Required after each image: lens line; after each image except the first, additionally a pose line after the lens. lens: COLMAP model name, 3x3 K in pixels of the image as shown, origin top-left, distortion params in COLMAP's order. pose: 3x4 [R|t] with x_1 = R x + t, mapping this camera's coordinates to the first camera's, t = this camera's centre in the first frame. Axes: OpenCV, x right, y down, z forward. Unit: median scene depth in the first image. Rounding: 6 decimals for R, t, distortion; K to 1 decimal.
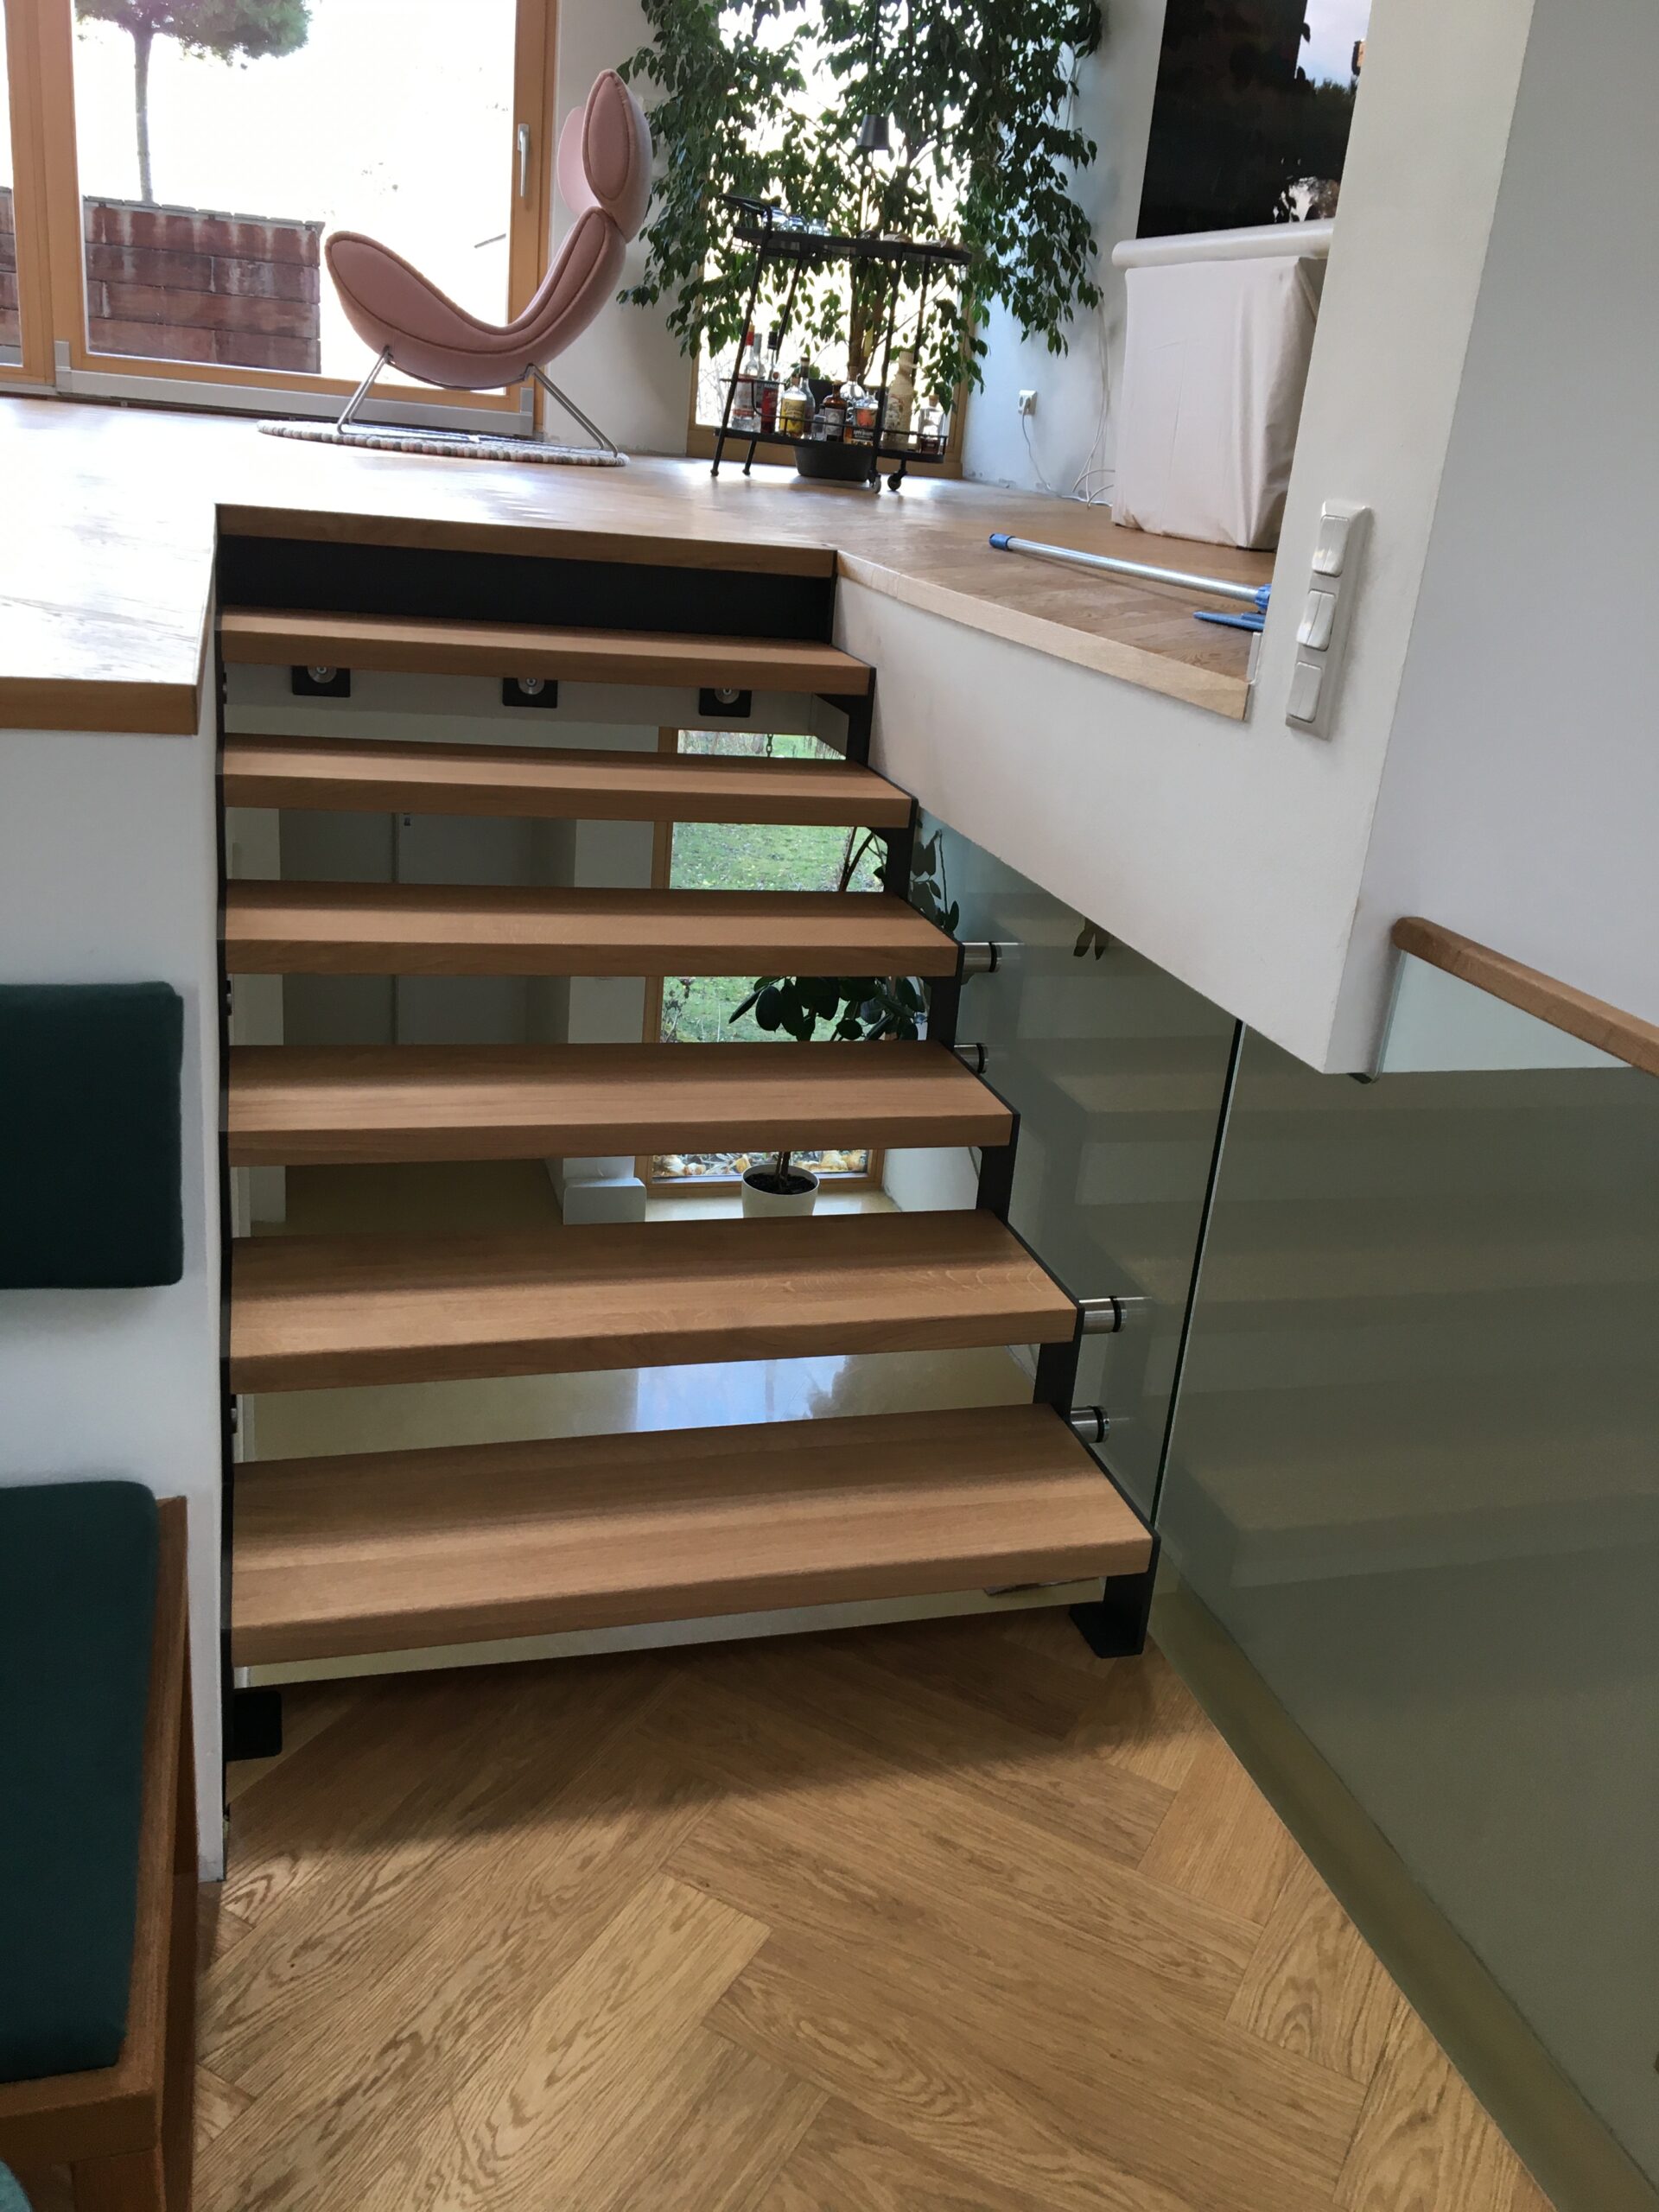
lens RADIAL K [[1823.3, 0, 863.0], [0, 1823.3, 1115.9], [0, 0, 1]] dist [0.128976, -0.218166]
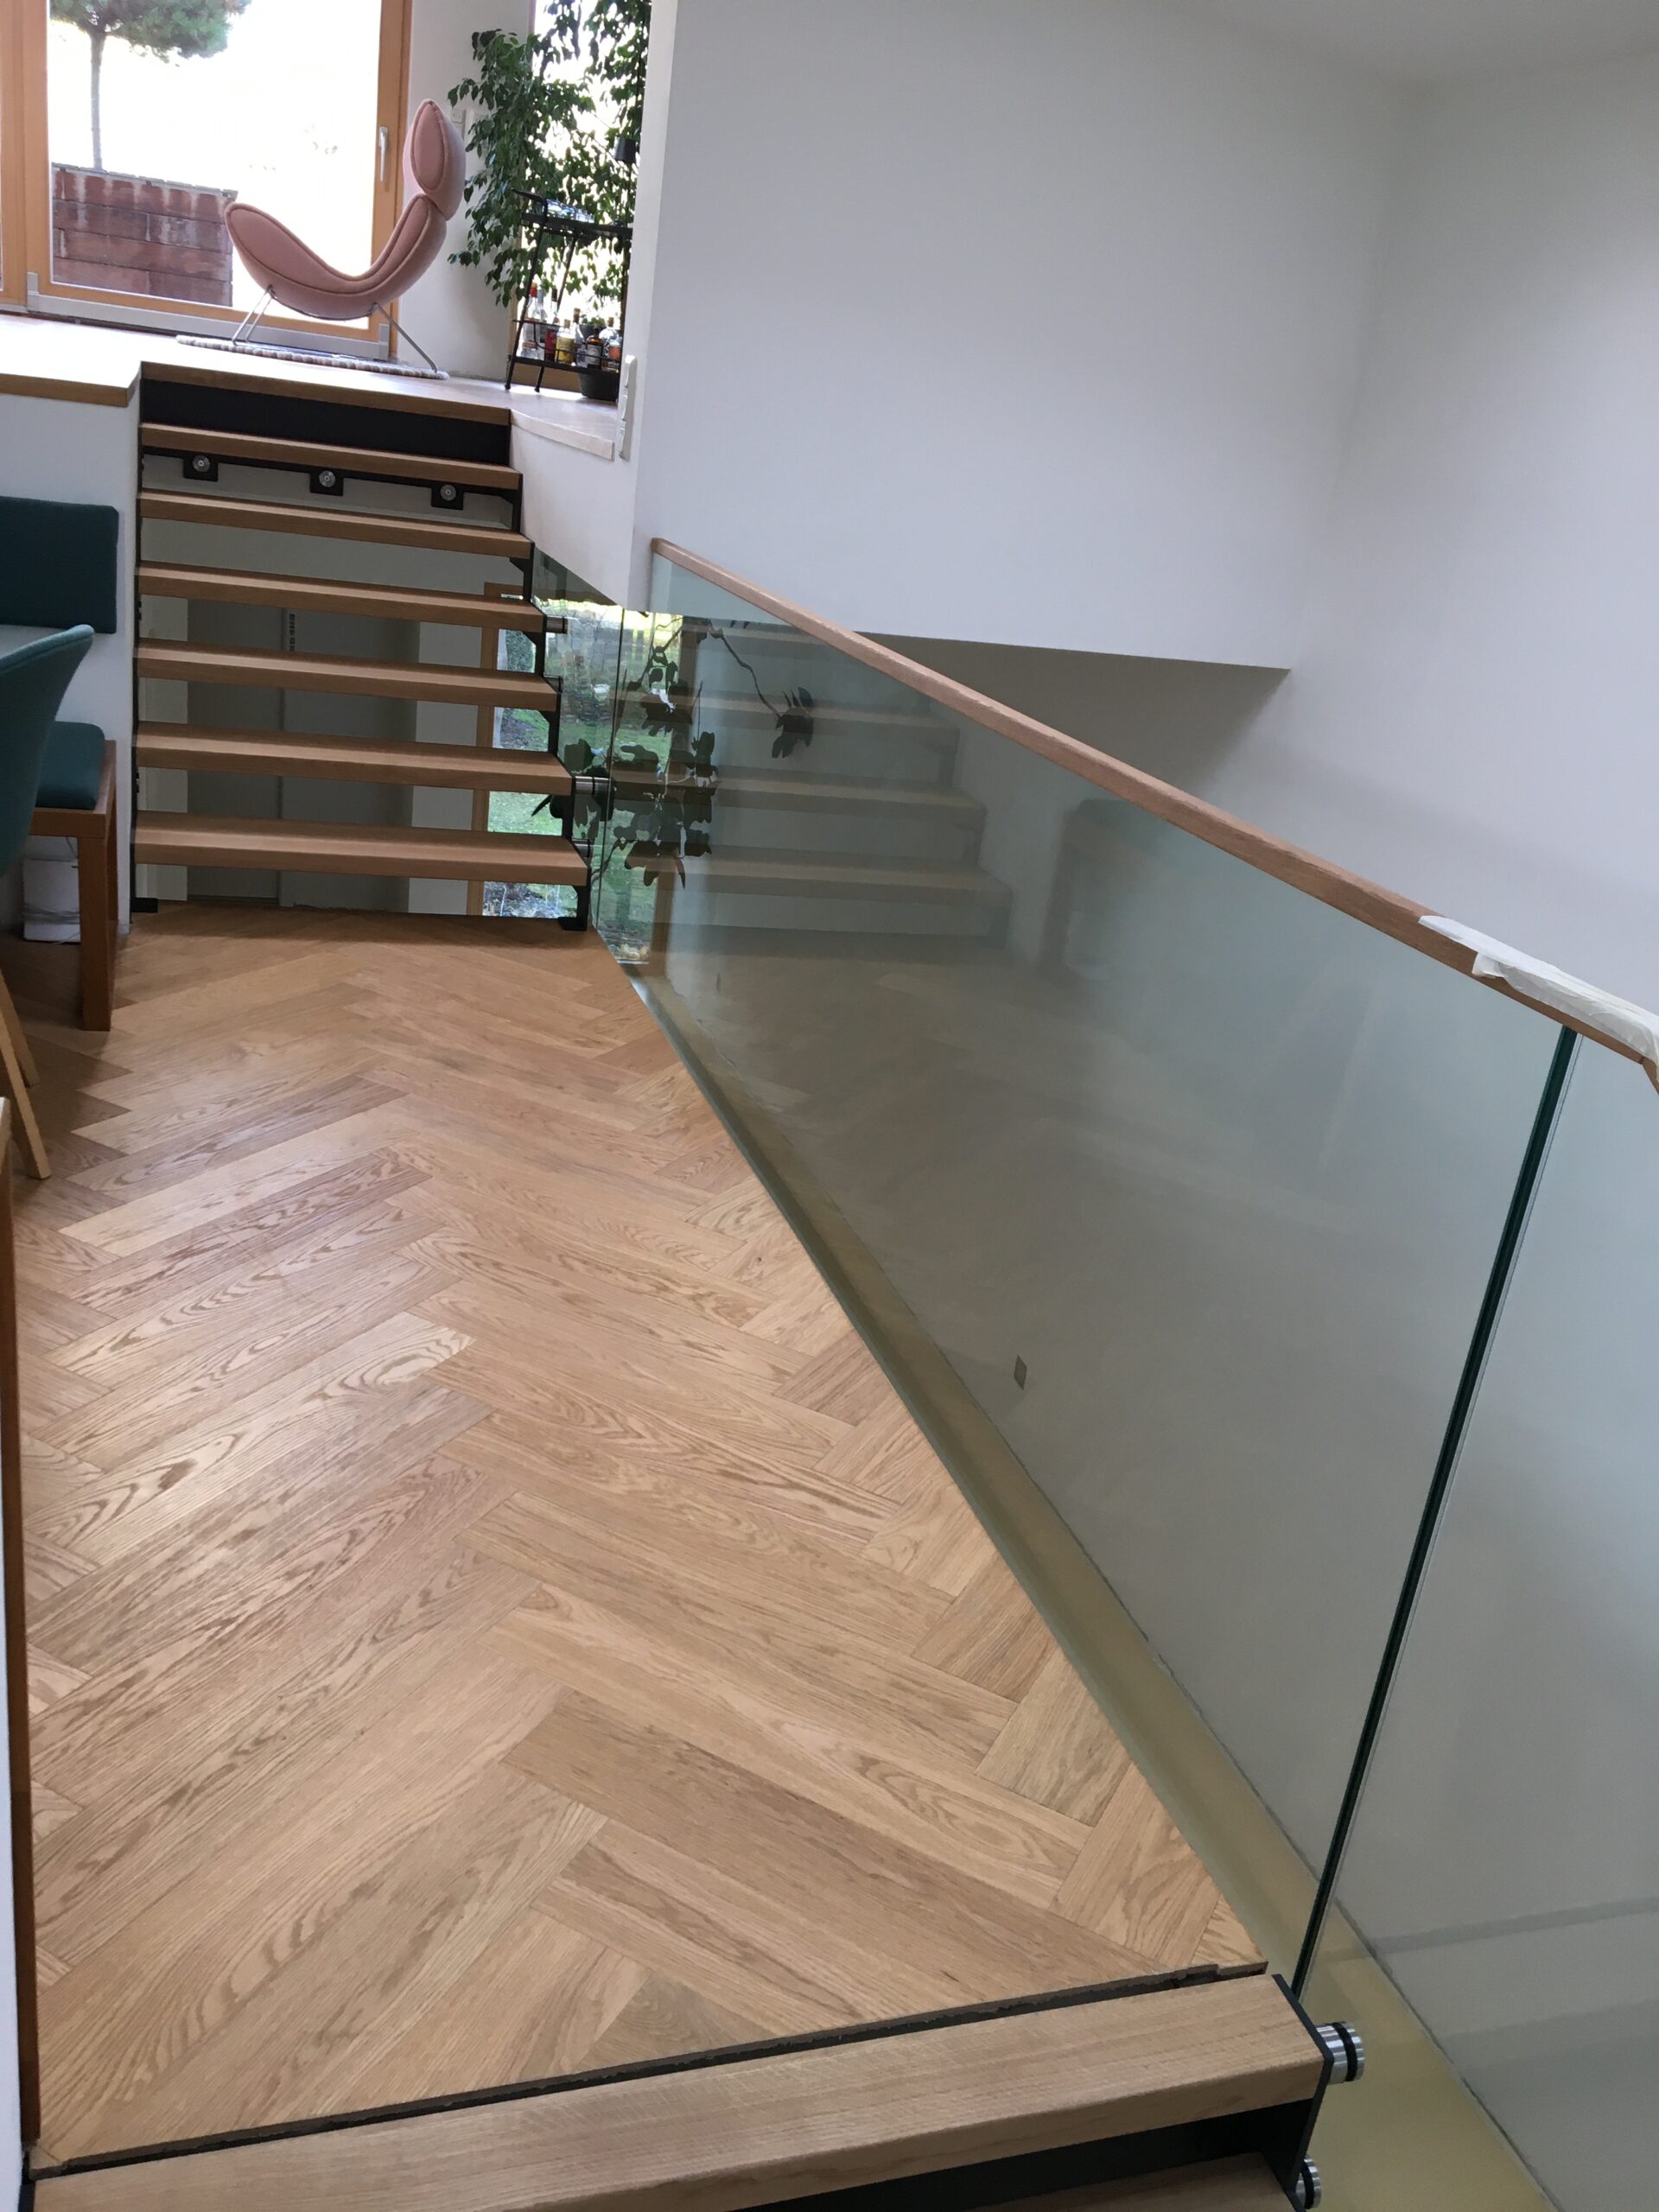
lens RADIAL K [[1864.6, 0, 829.5], [0, 1864.6, 1106.0], [0, 0, 1]] dist [0.107423, -0.174653]
pose [[0.999114, 0.035164, 0.023106, 0.134621], [-0.035098, 0.999379, -0.003275, 0.170047], [-0.023207, 0.002461, 0.999728, -0.383685]]
